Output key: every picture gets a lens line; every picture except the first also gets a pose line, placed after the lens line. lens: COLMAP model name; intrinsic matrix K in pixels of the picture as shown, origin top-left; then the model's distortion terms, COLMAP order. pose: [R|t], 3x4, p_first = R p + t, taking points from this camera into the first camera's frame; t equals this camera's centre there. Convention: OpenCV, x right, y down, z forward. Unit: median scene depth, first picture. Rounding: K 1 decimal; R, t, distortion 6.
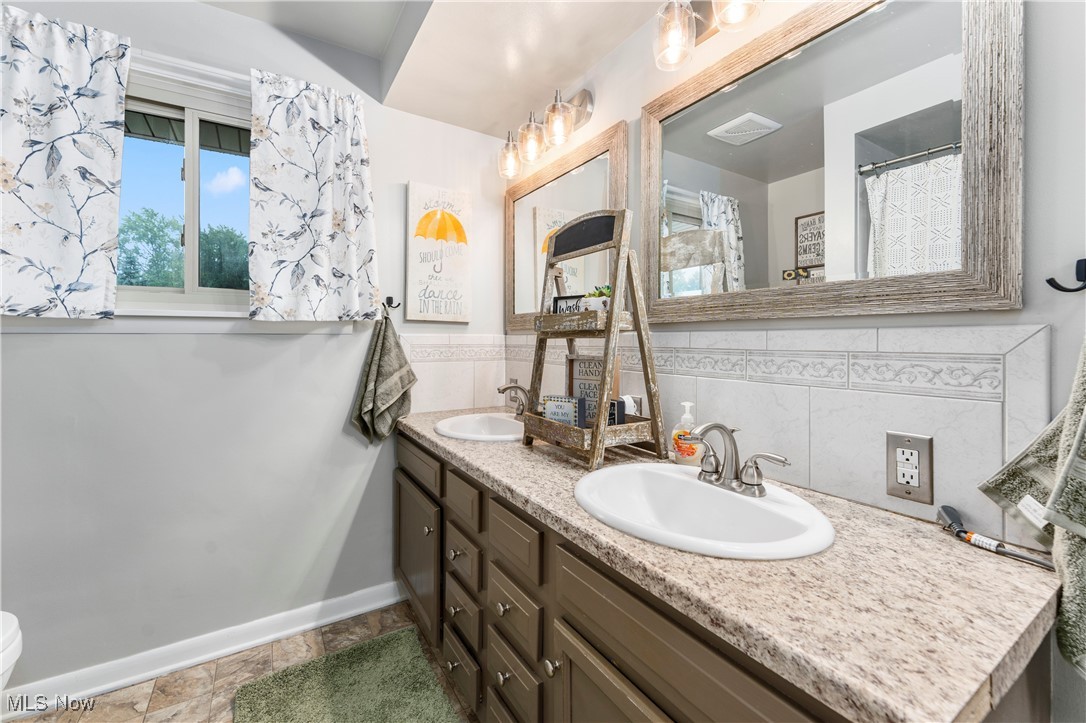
lens RADIAL K [[445.9, 0, 541.5], [0, 445.9, 339.2], [0, 0, 1]] dist [-0.001046, 0.000062]
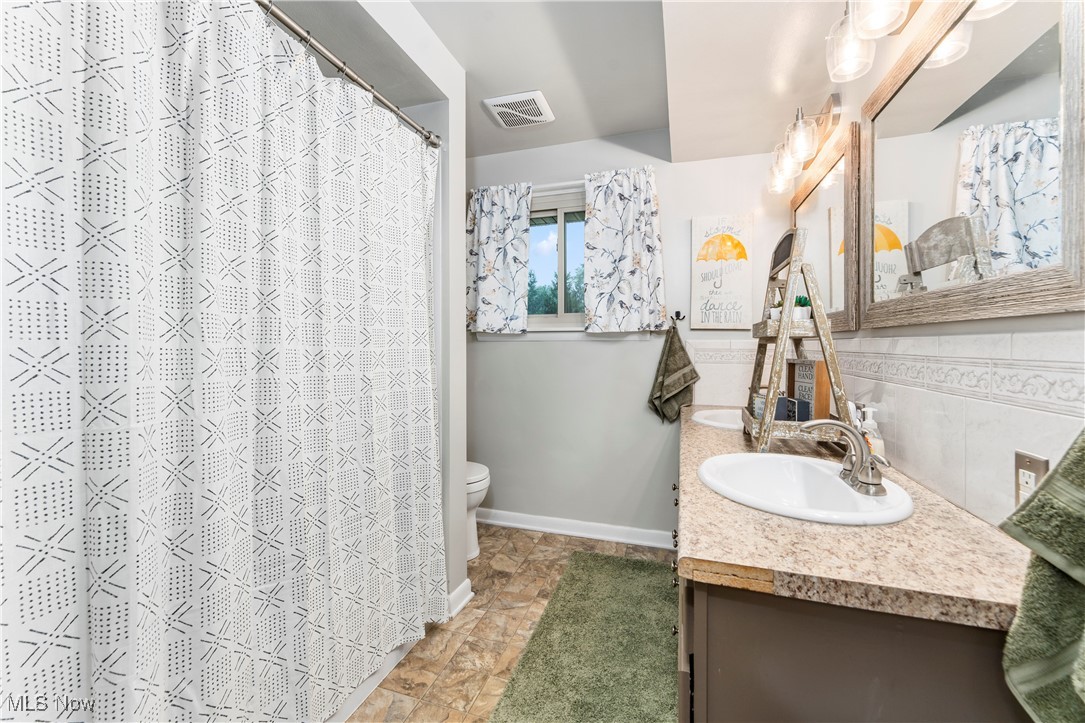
lens RADIAL K [[441.1, 0, 540.3], [0, 441.1, 354.2], [0, 0, 1]] dist [0.000338, 0.000097]
pose [[0.646808, 0.018487, -0.762429, 0.458725], [-0.001329, 0.999732, 0.023113, -0.000491], [0.762651, -0.013936, 0.646659, -0.151887]]
